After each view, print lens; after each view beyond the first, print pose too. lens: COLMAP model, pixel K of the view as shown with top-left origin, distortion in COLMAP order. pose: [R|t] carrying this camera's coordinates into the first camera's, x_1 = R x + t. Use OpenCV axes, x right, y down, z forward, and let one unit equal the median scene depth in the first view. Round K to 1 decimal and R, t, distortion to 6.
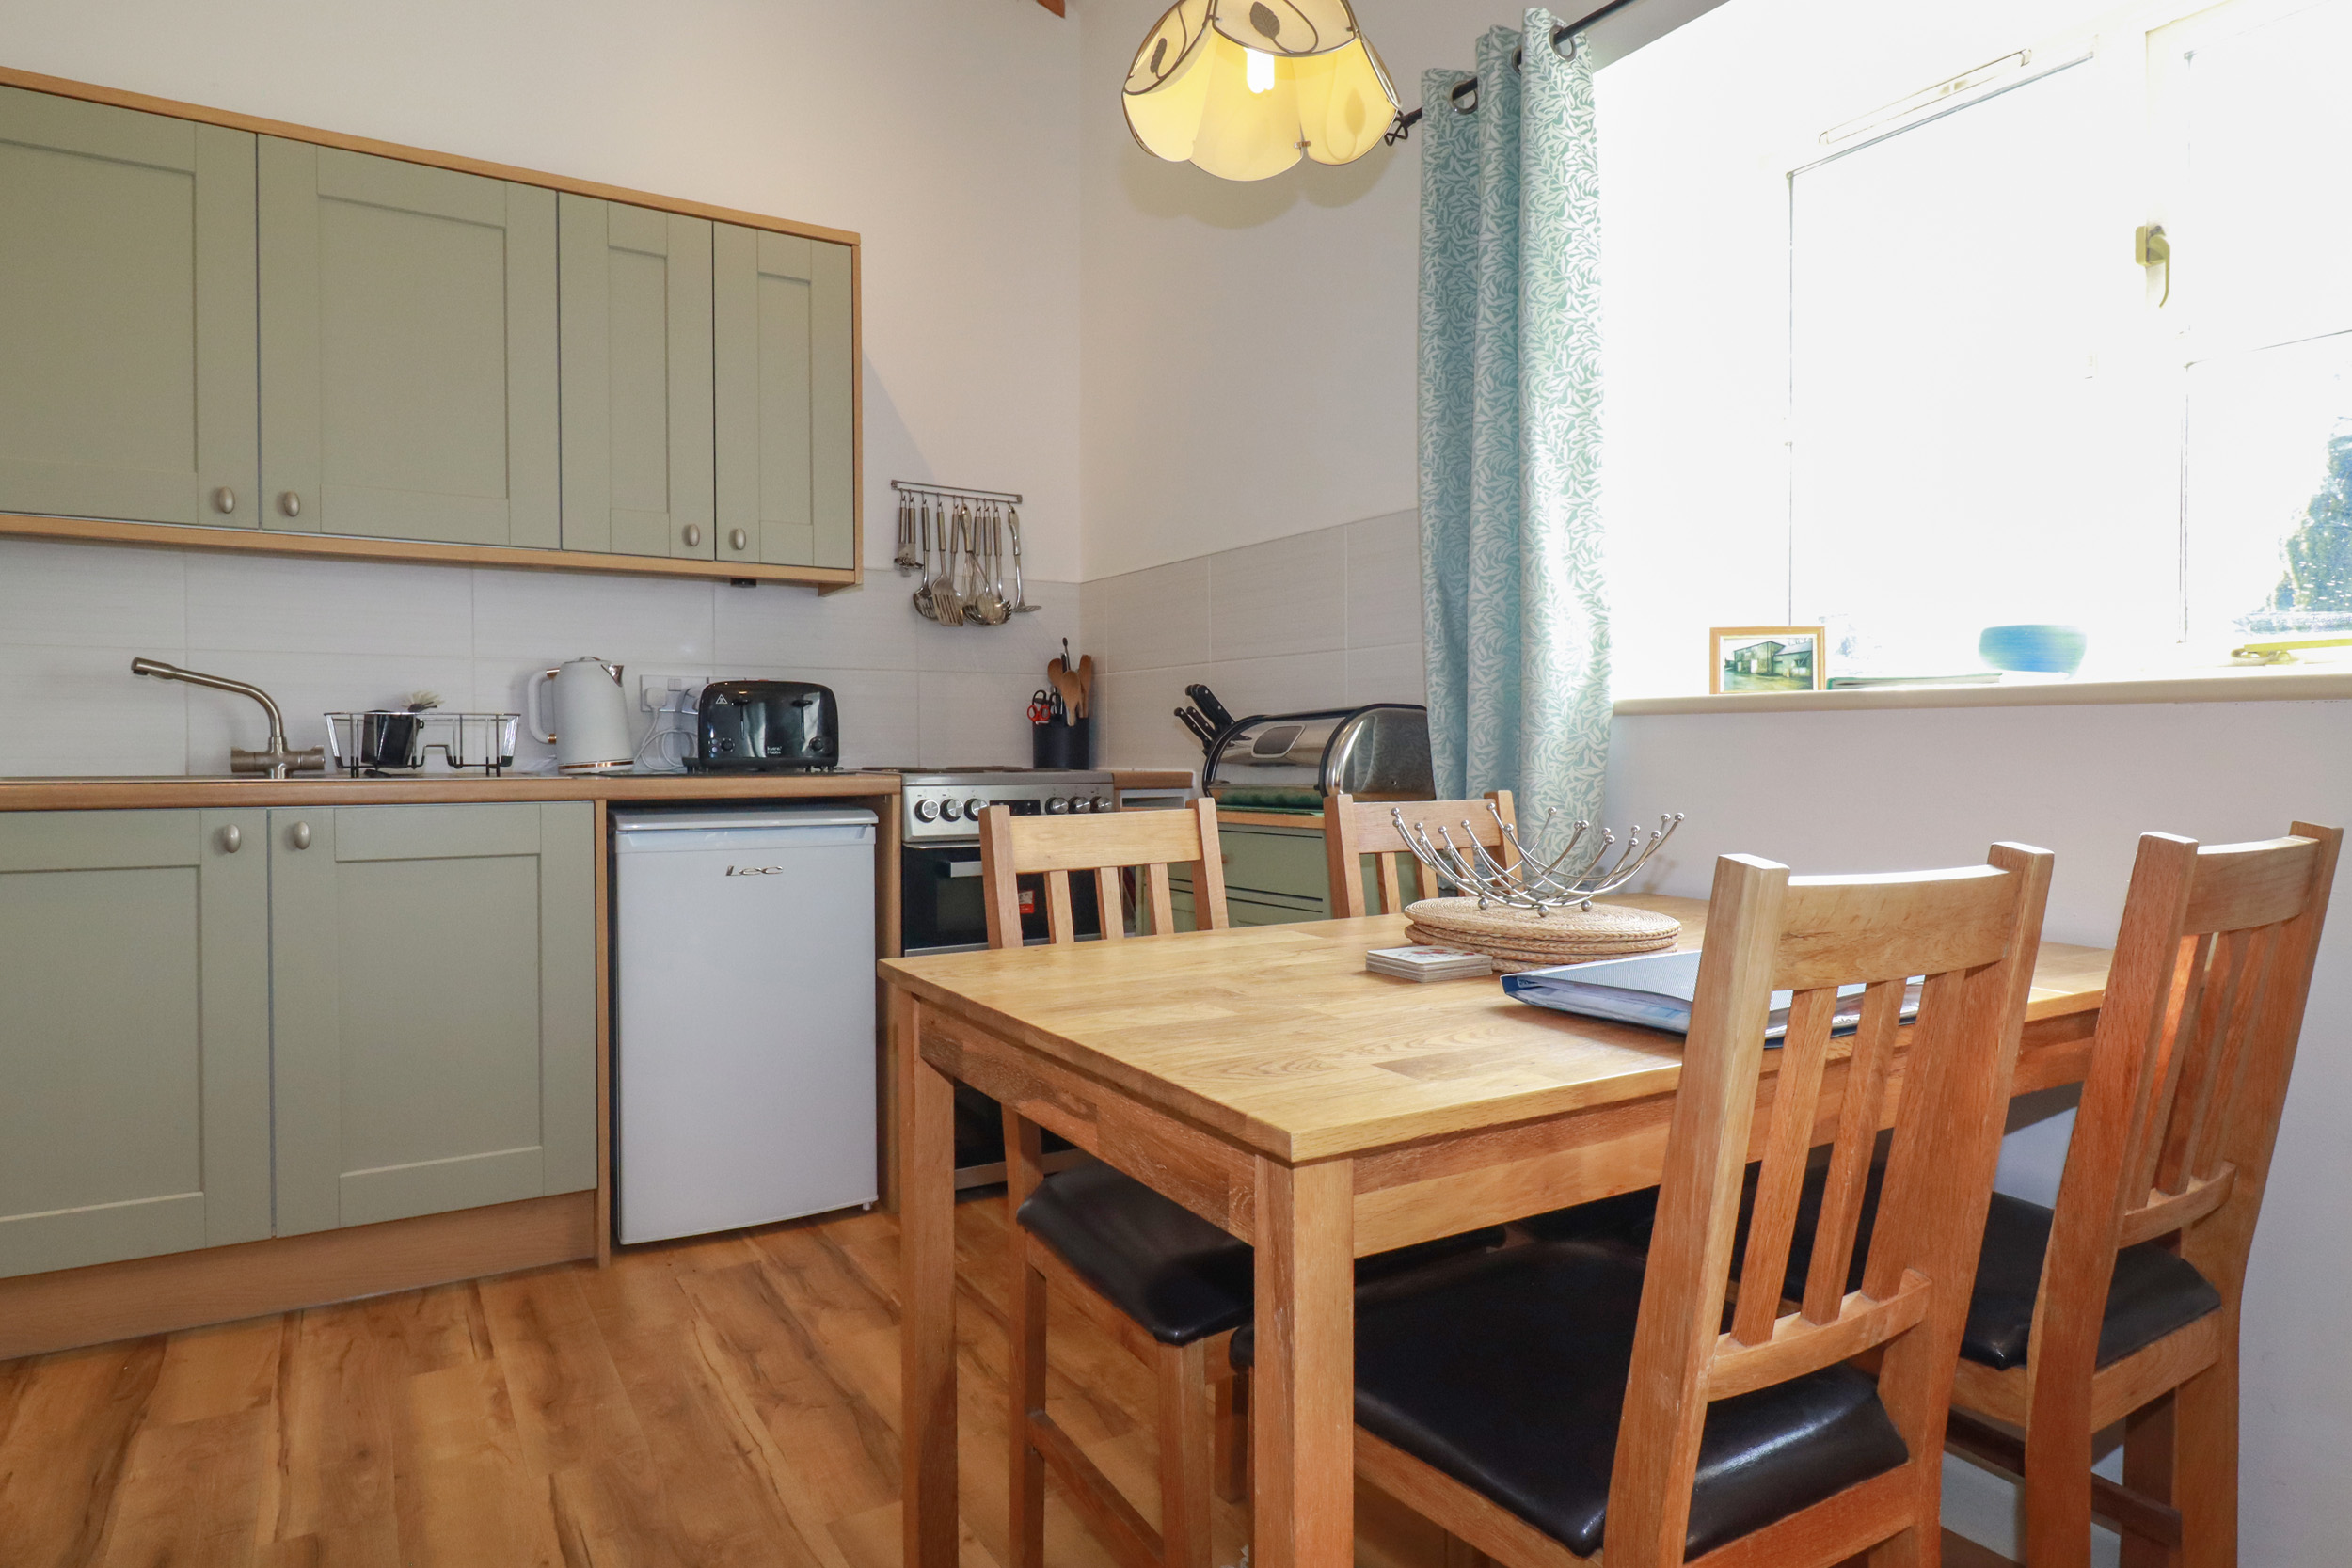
lens RADIAL K [[1366.3, 0, 1195.0], [0, 1366.3, 779.1], [0, 0, 1]] dist [0.001138, -0.001513]
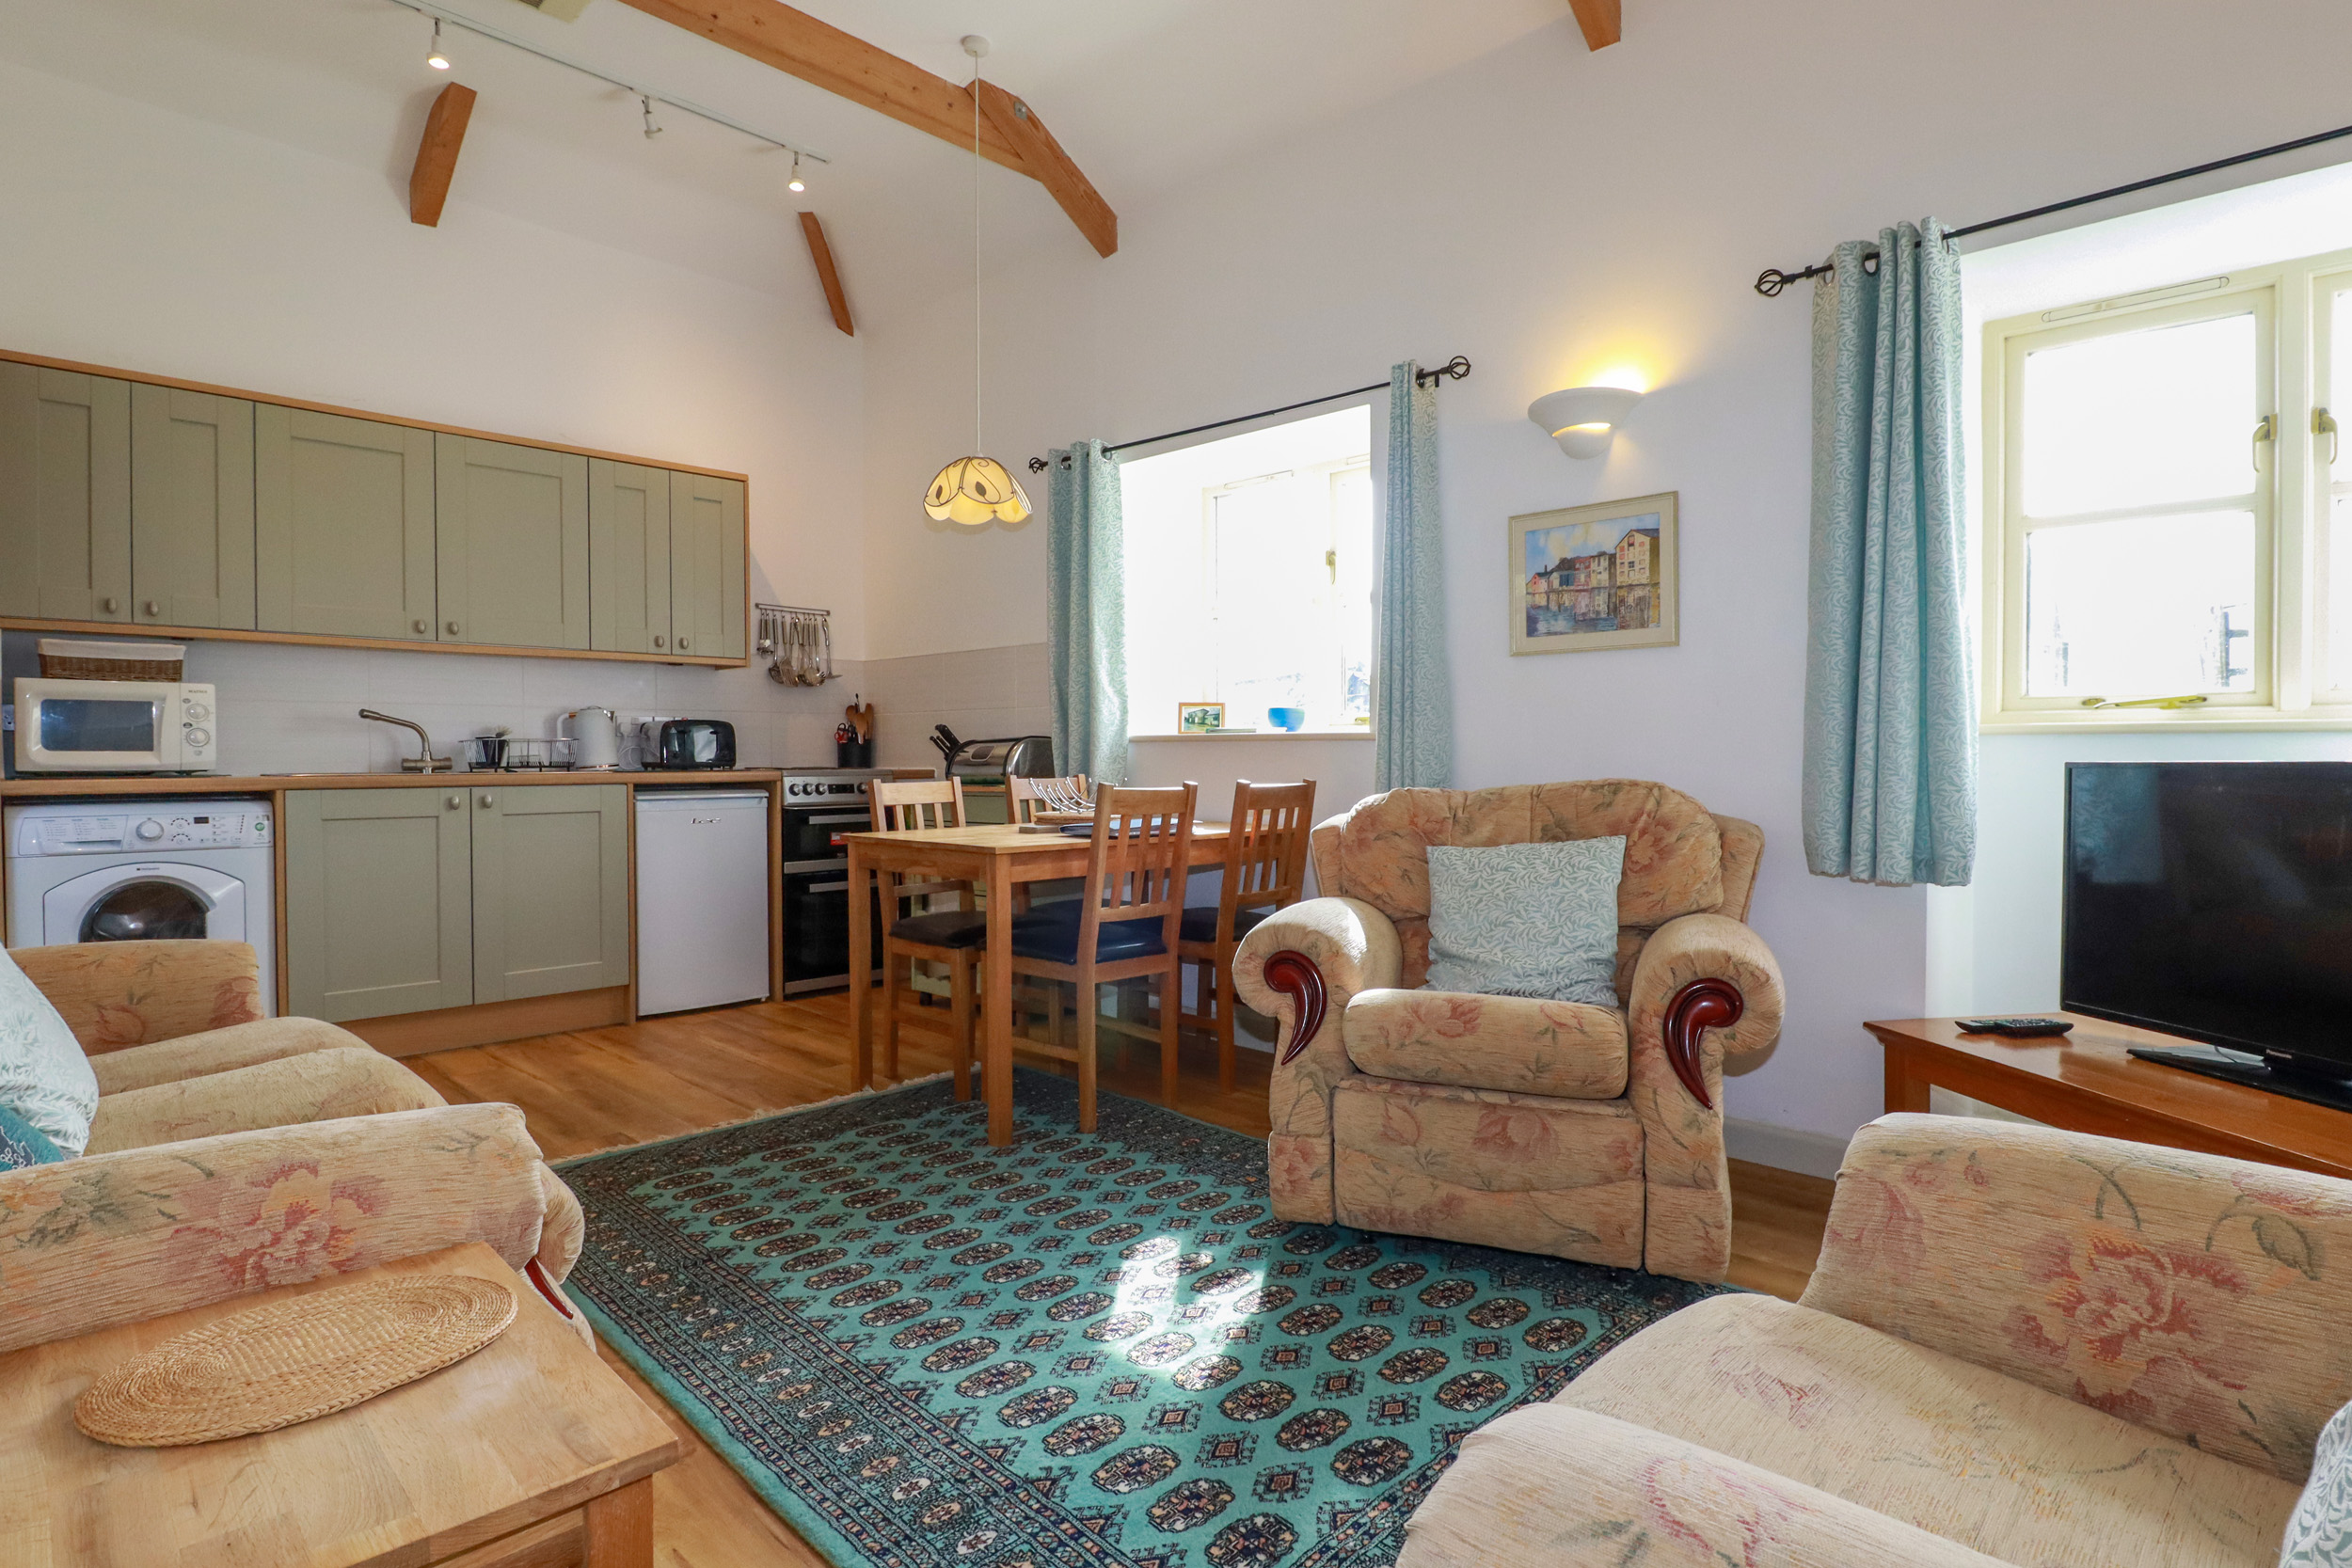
lens RADIAL K [[1176.0, 0, 1178.9], [0, 1176.0, 778.0], [0, 0, 1]] dist [0.001720, -0.012745]
pose [[0.971878, -0.006052, 0.235407, -0.065671], [0.006834, 0.999974, -0.002504, 0.015418], [-0.235385, 0.004043, 0.971894, -0.748814]]
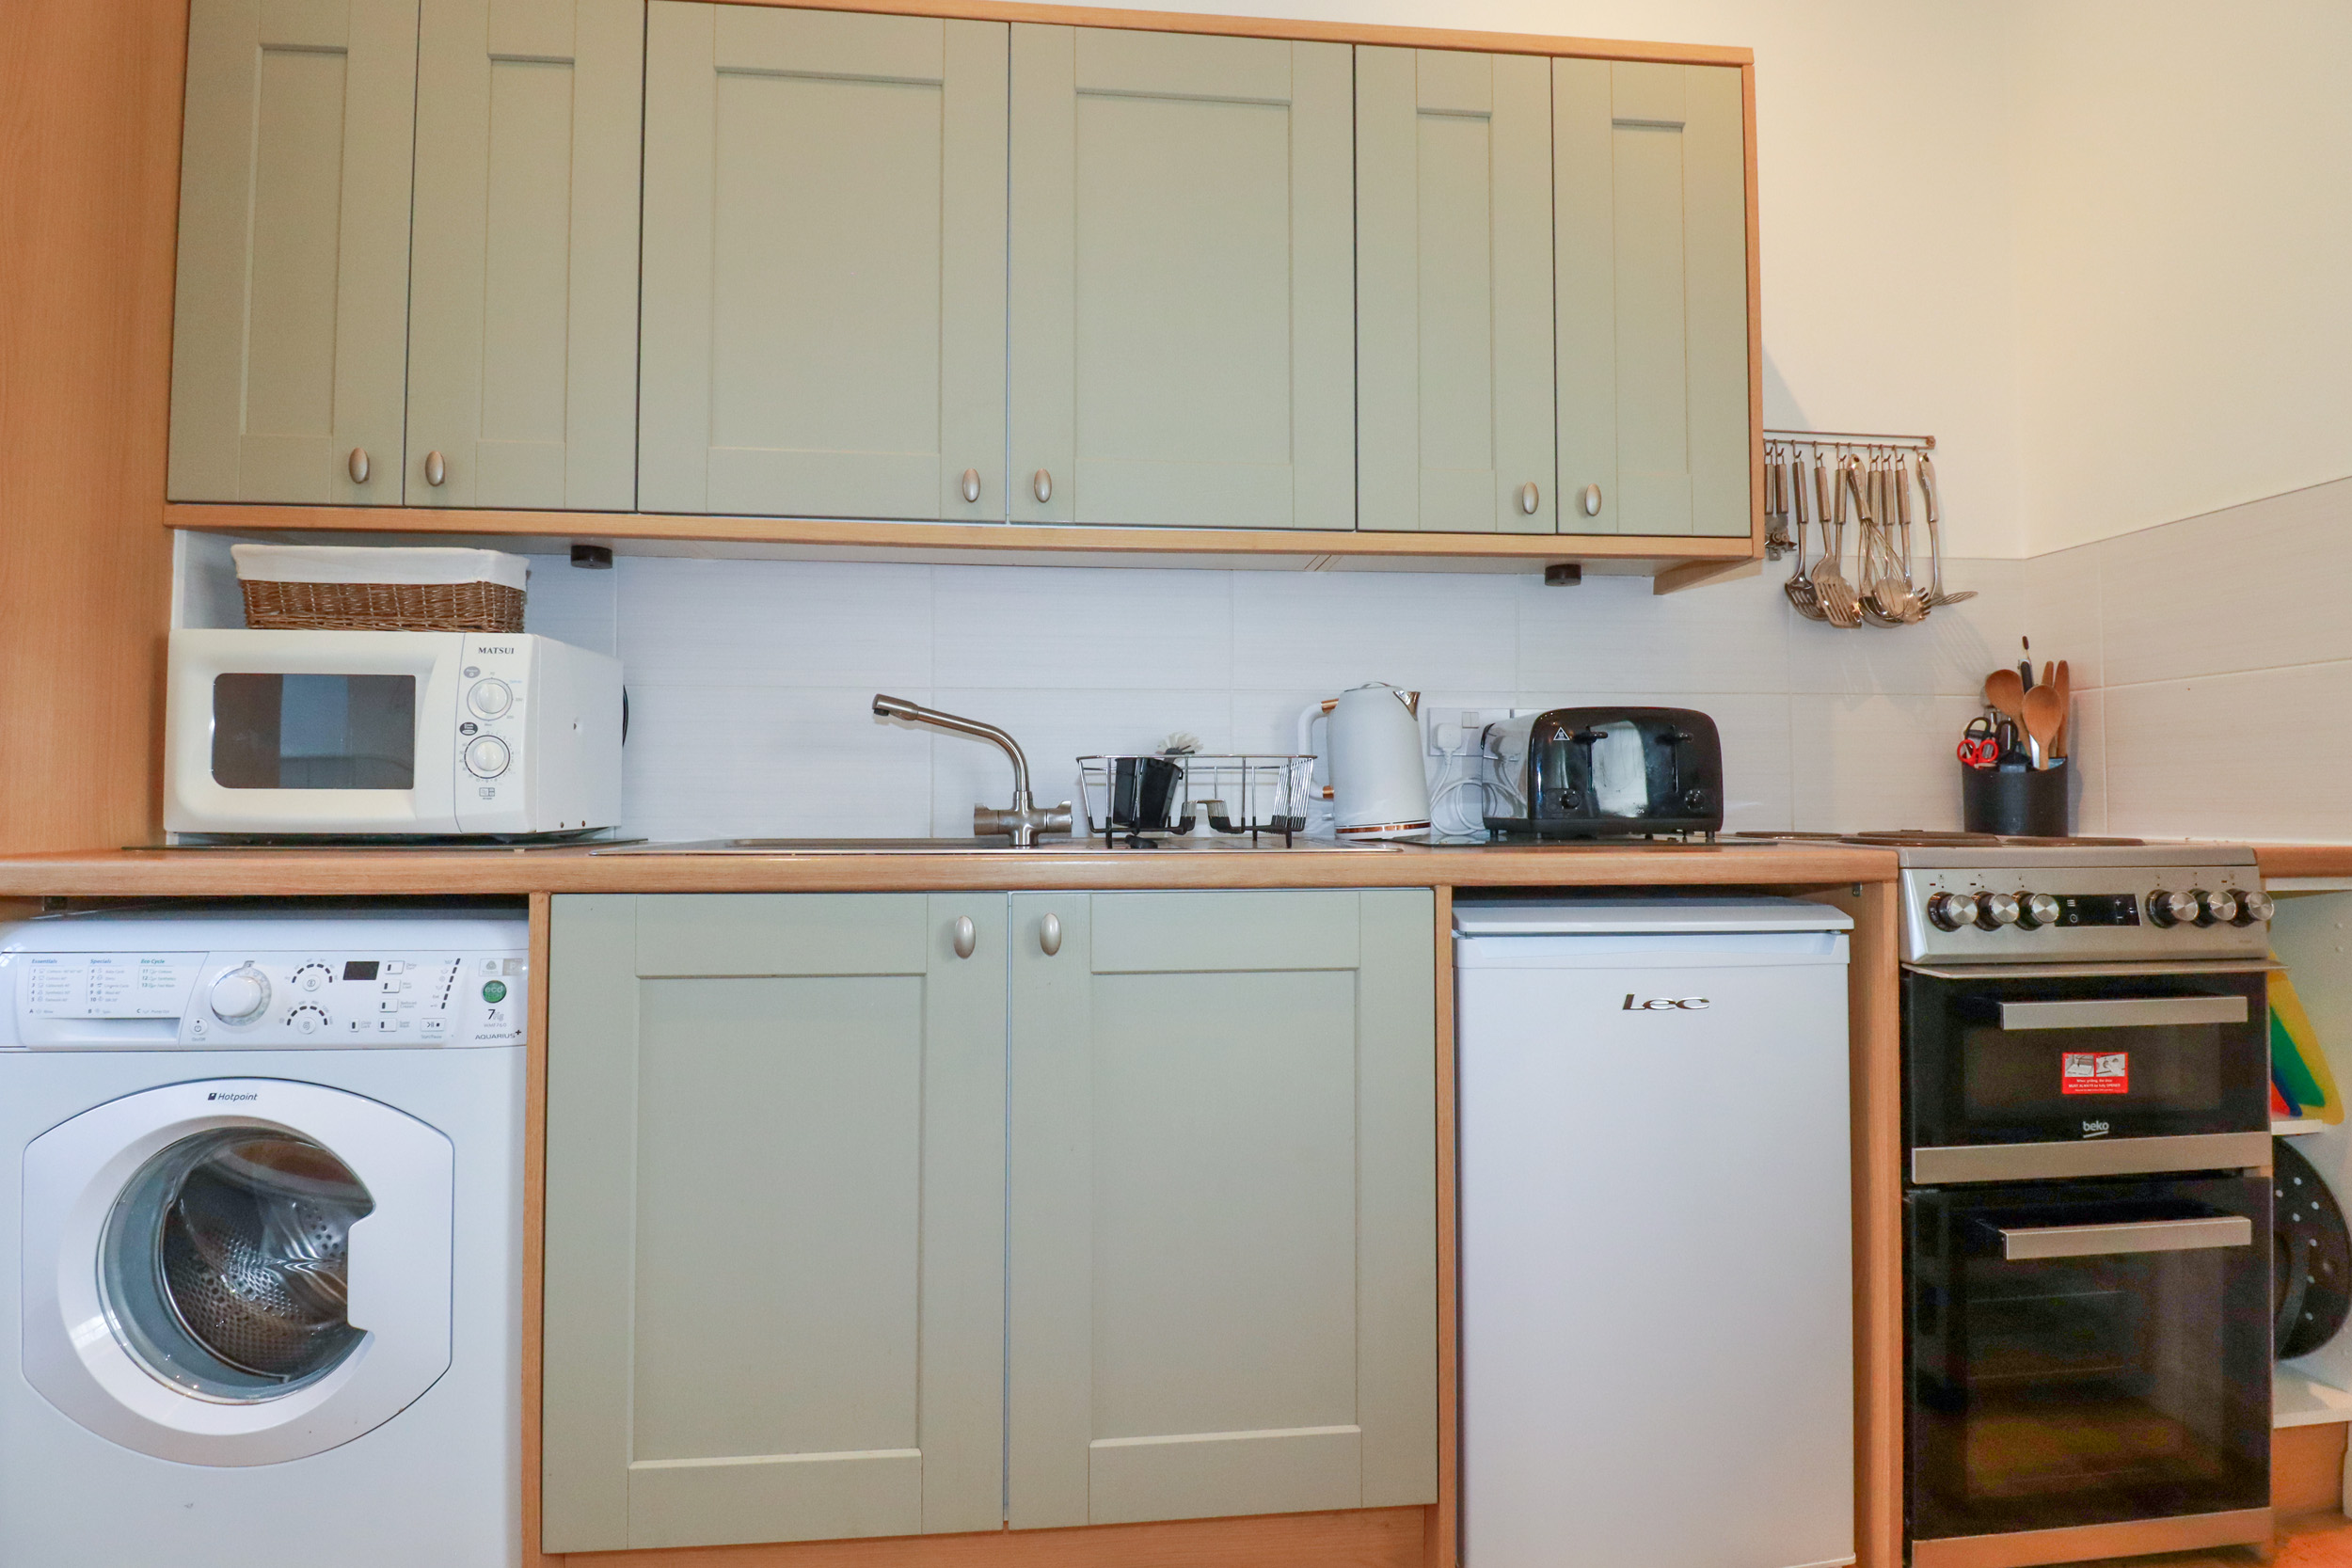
lens RADIAL K [[1176.0, 0, 1178.9], [0, 1176.0, 778.0], [0, 0, 1]] dist [0.001720, -0.012745]
pose [[0.895374, -0.011456, -0.445168, -0.278802], [-0.009175, 0.998982, -0.044162, -0.008934], [0.445221, 0.043626, 0.894357, 0.418719]]
